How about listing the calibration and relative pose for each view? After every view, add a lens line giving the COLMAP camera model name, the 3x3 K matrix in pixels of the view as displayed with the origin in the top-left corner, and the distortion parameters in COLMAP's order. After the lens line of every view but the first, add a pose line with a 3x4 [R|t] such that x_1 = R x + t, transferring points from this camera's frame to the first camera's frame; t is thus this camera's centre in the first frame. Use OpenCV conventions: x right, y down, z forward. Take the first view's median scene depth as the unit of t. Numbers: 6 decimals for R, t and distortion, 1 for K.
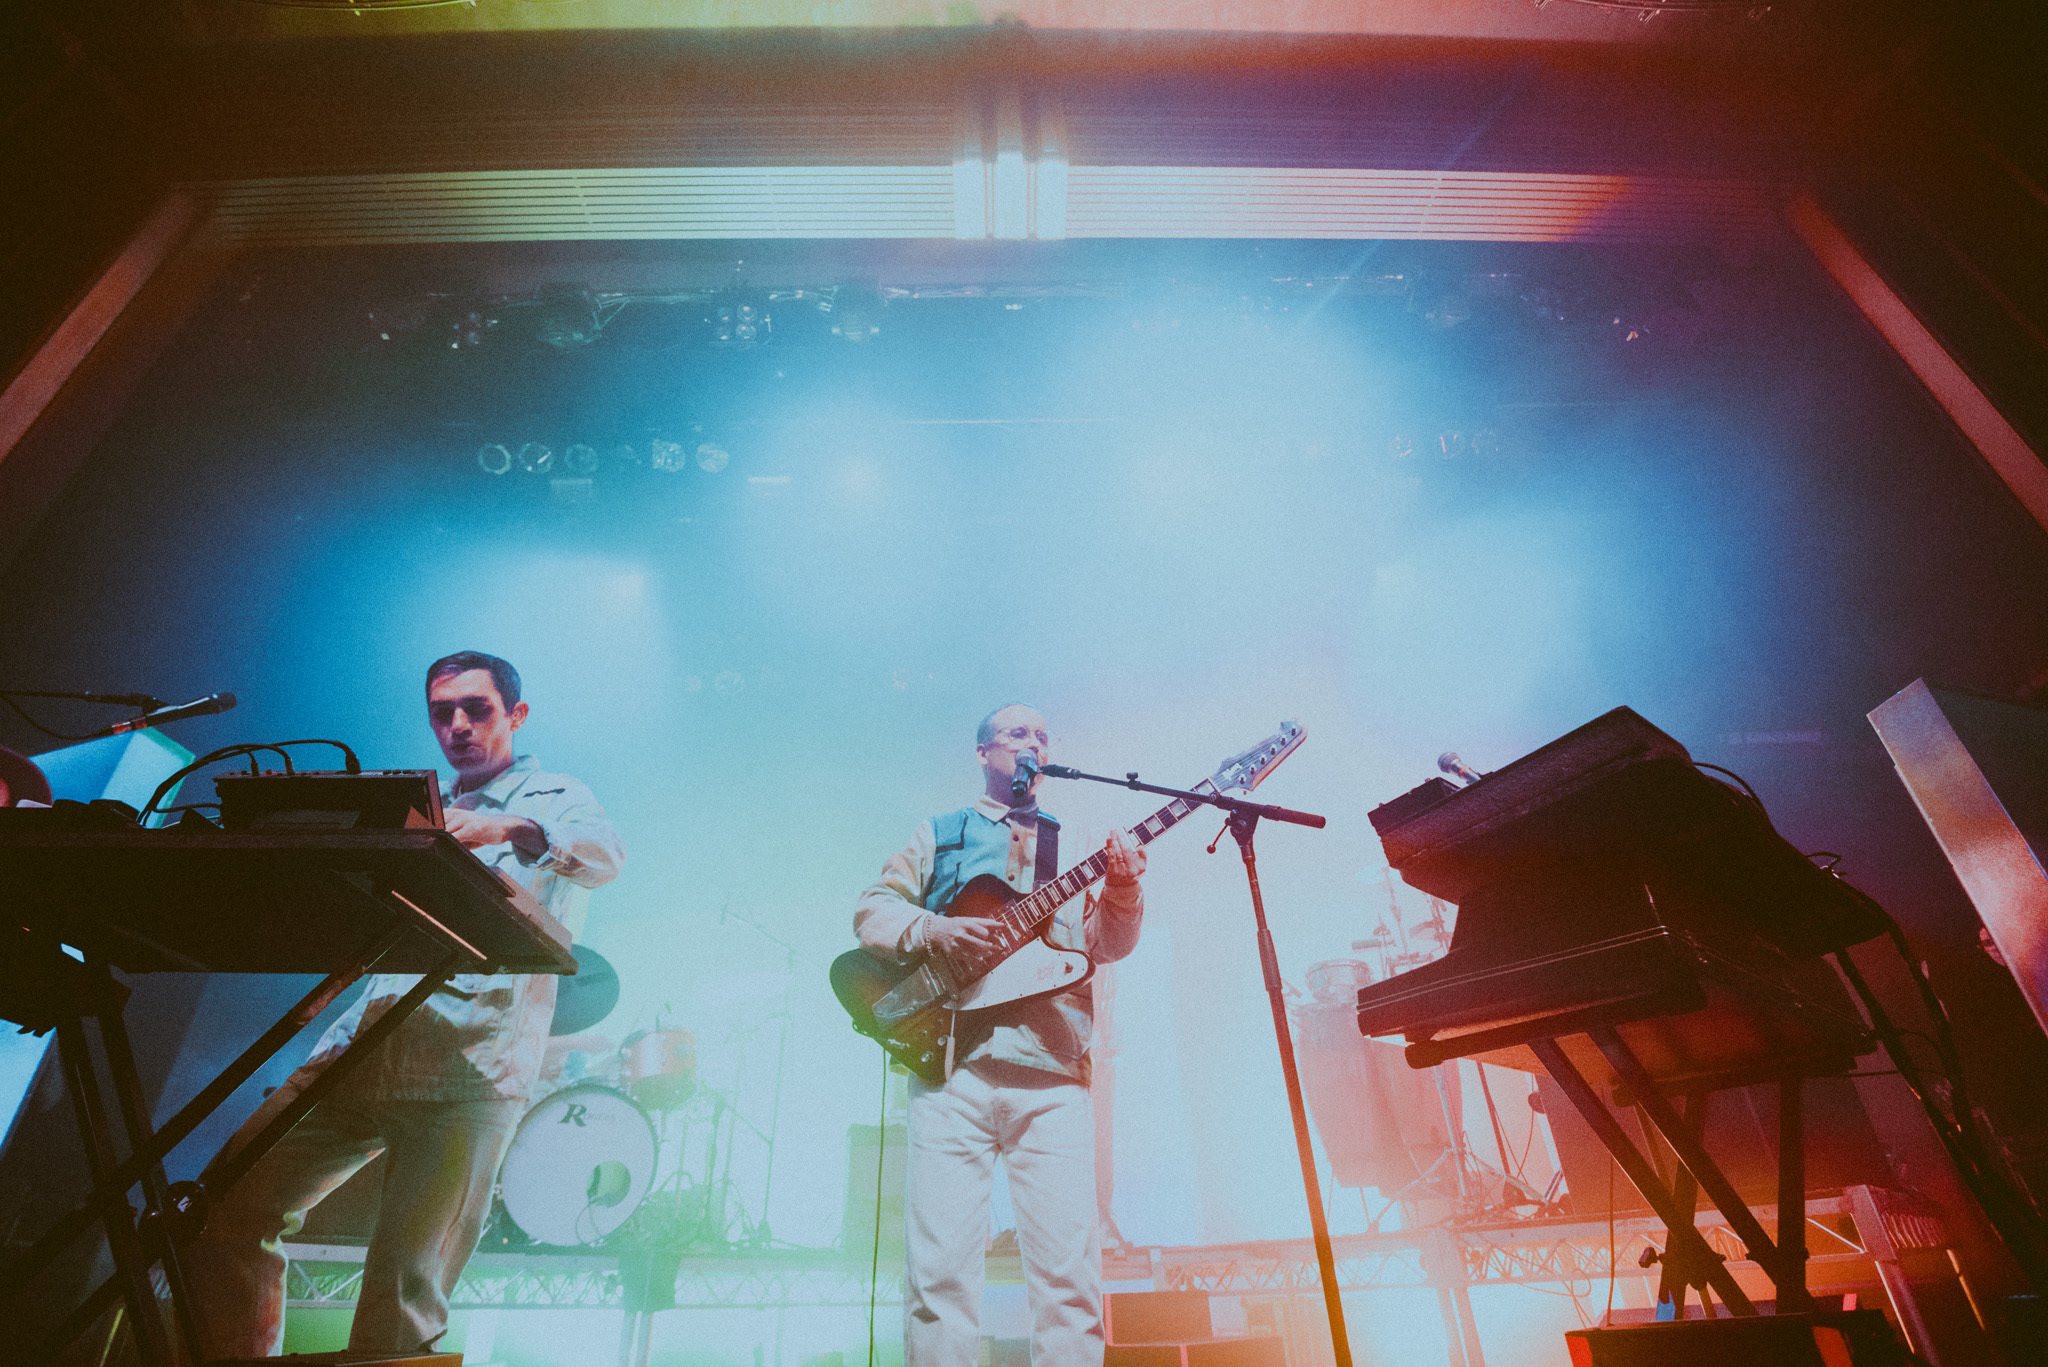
lens RADIAL K [[939.8, 0, 1013.0], [0, 939.8, 682.6], [0, 0, 1]] dist [-0.015031, -0.017659]
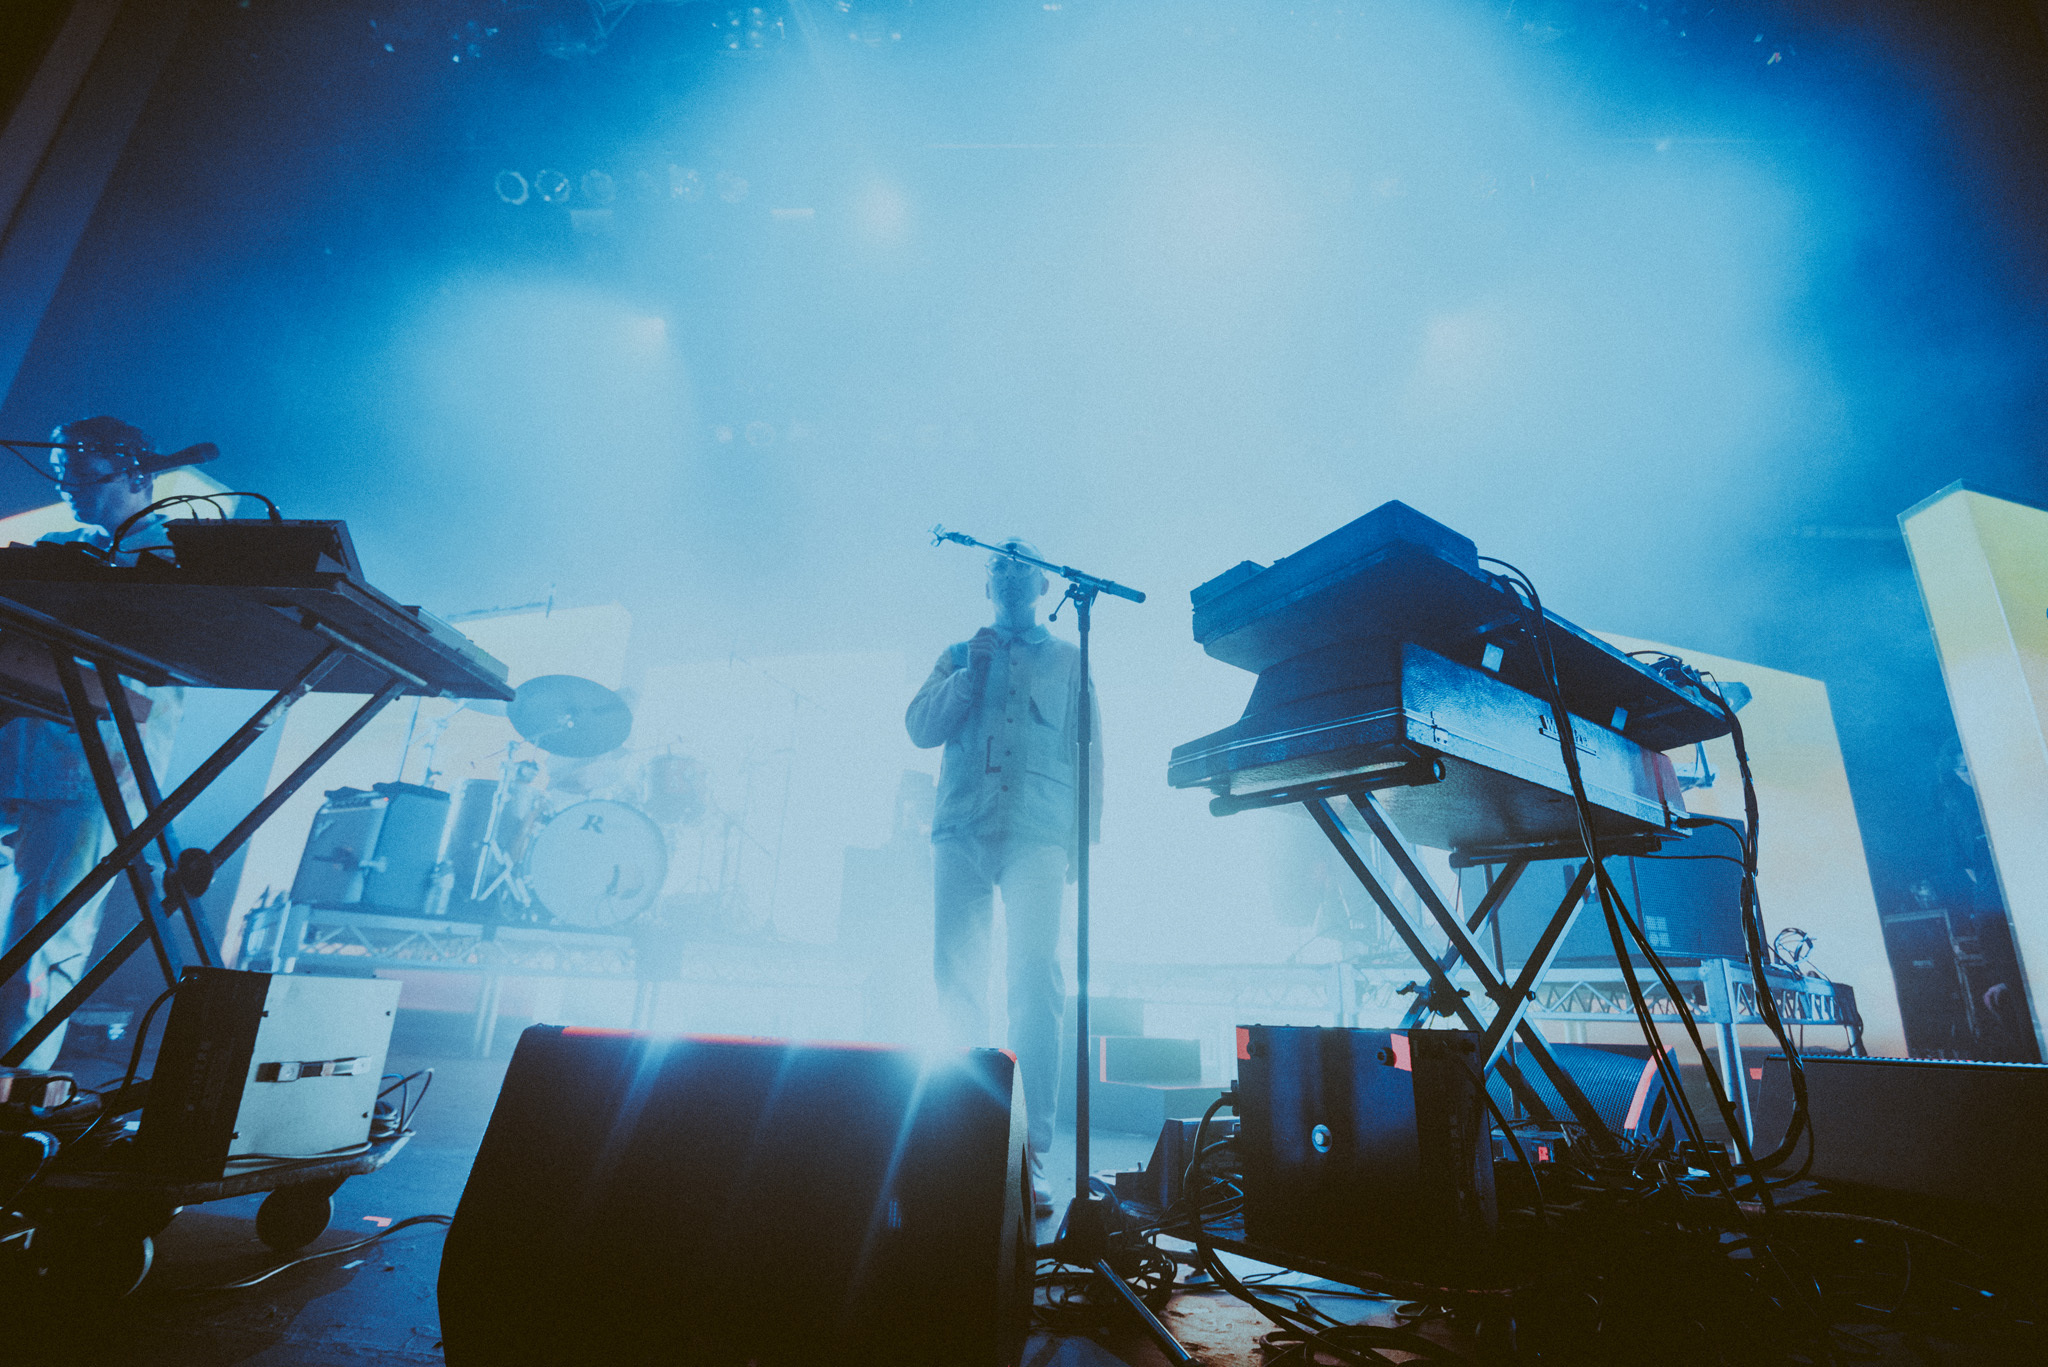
lens RADIAL K [[945.3, 0, 1012.0], [0, 945.3, 686.7], [0, 0, 1]] dist [-0.017840, -0.015467]
pose [[0.996627, 0.048388, -0.066288, 0.200254], [-0.029852, 0.966110, 0.256399, -0.019577], [0.076448, -0.253555, 0.964295, -0.063855]]
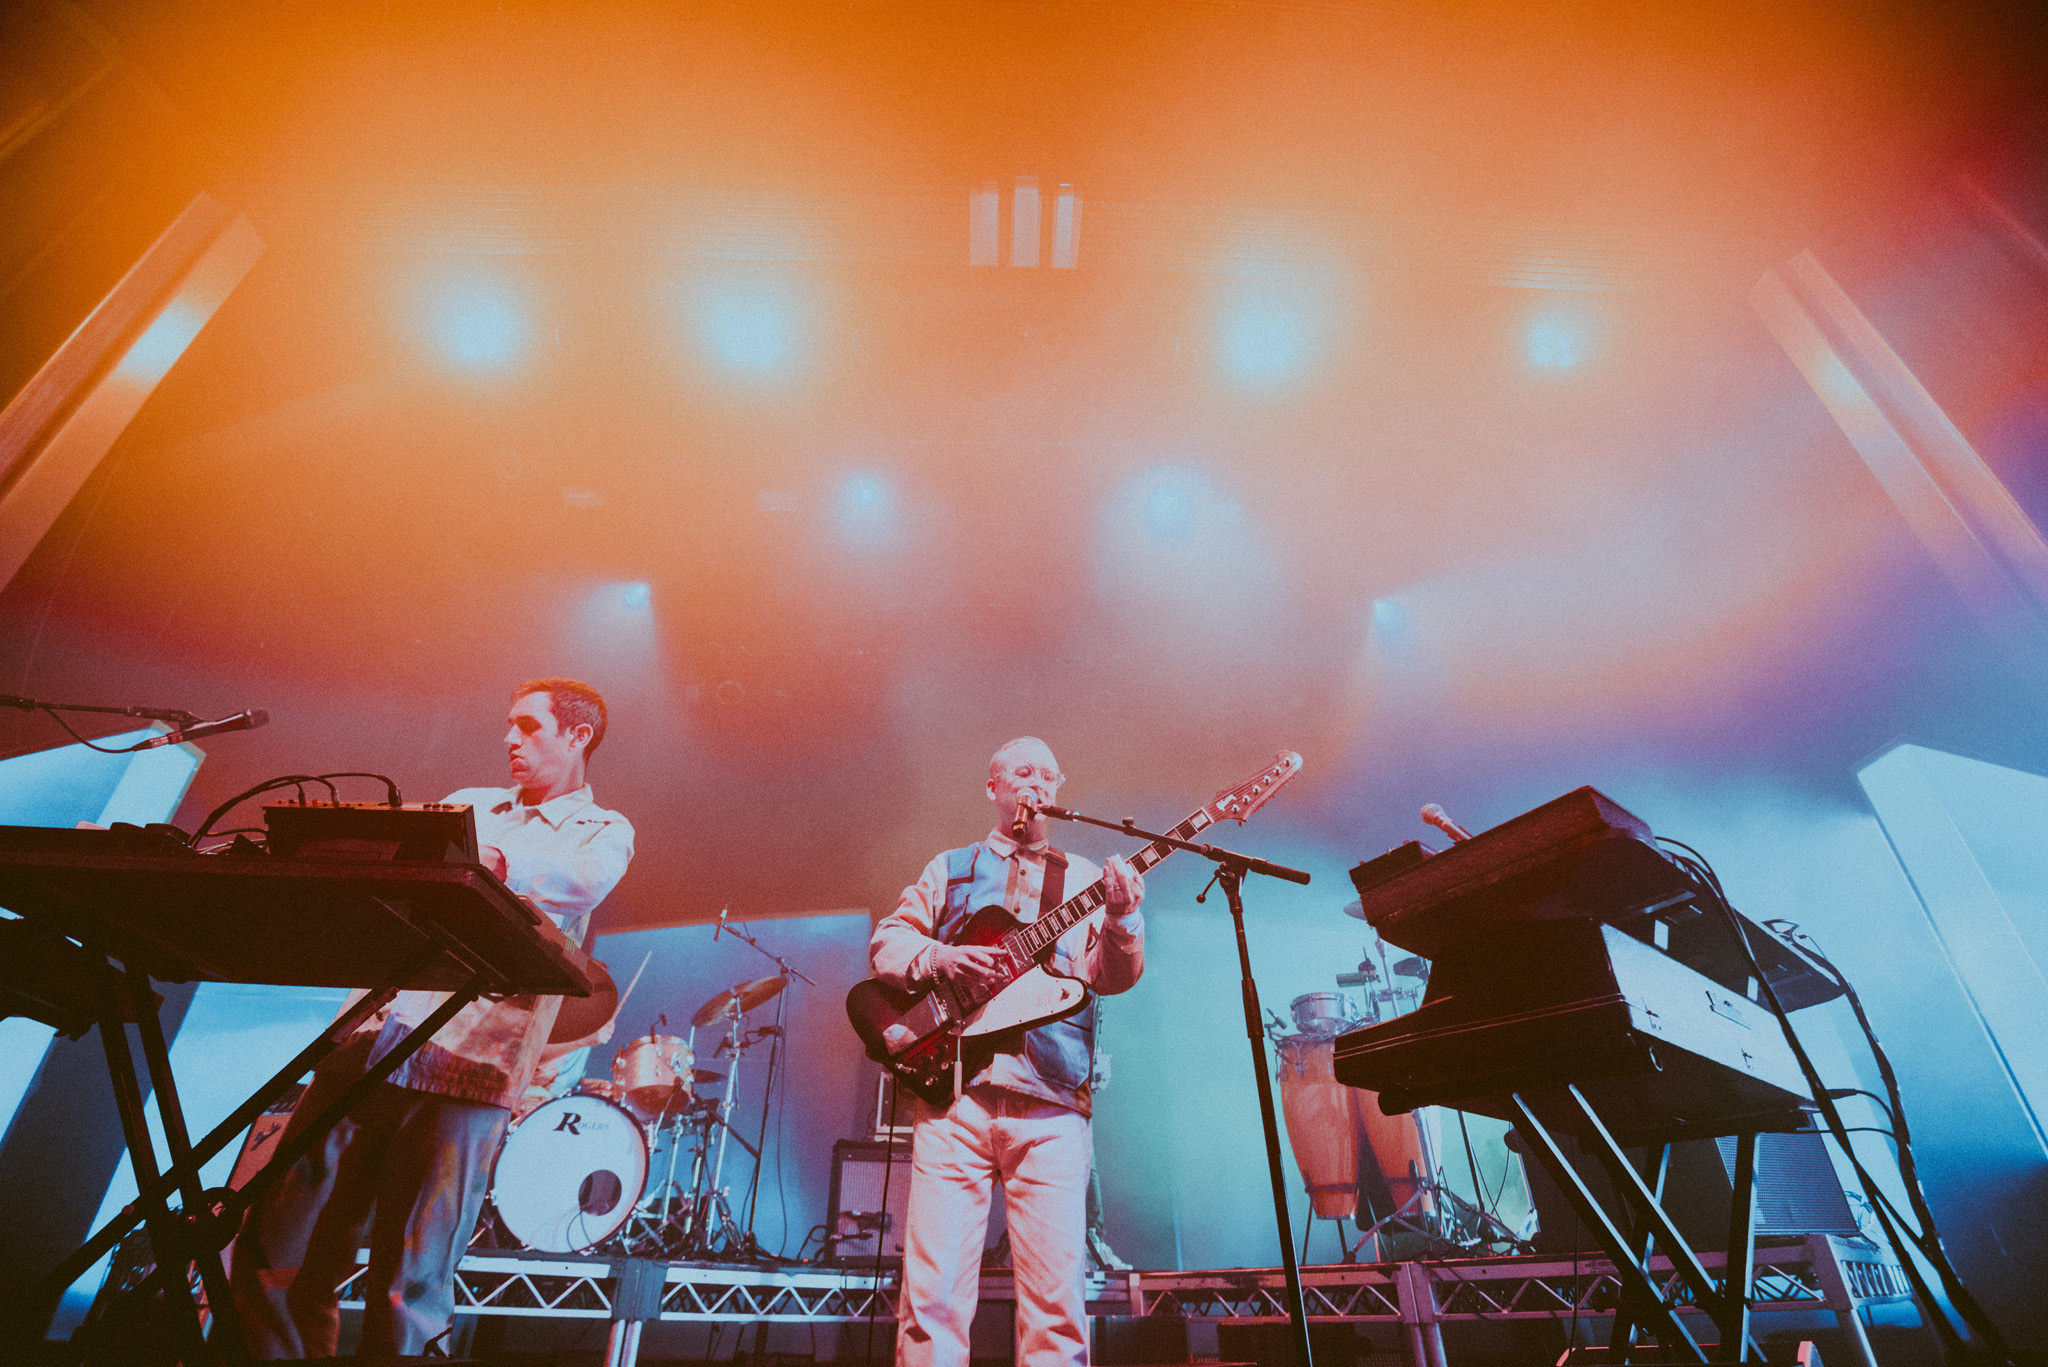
lens RADIAL K [[945.3, 0, 1012.0], [0, 945.3, 686.7], [0, 0, 1]] dist [-0.017840, -0.015467]
pose [[0.999452, 0.032987, 0.002751, -0.009714], [-0.032966, 0.999429, -0.007374, -0.038295], [-0.002993, 0.007279, 0.999969, -0.050645]]
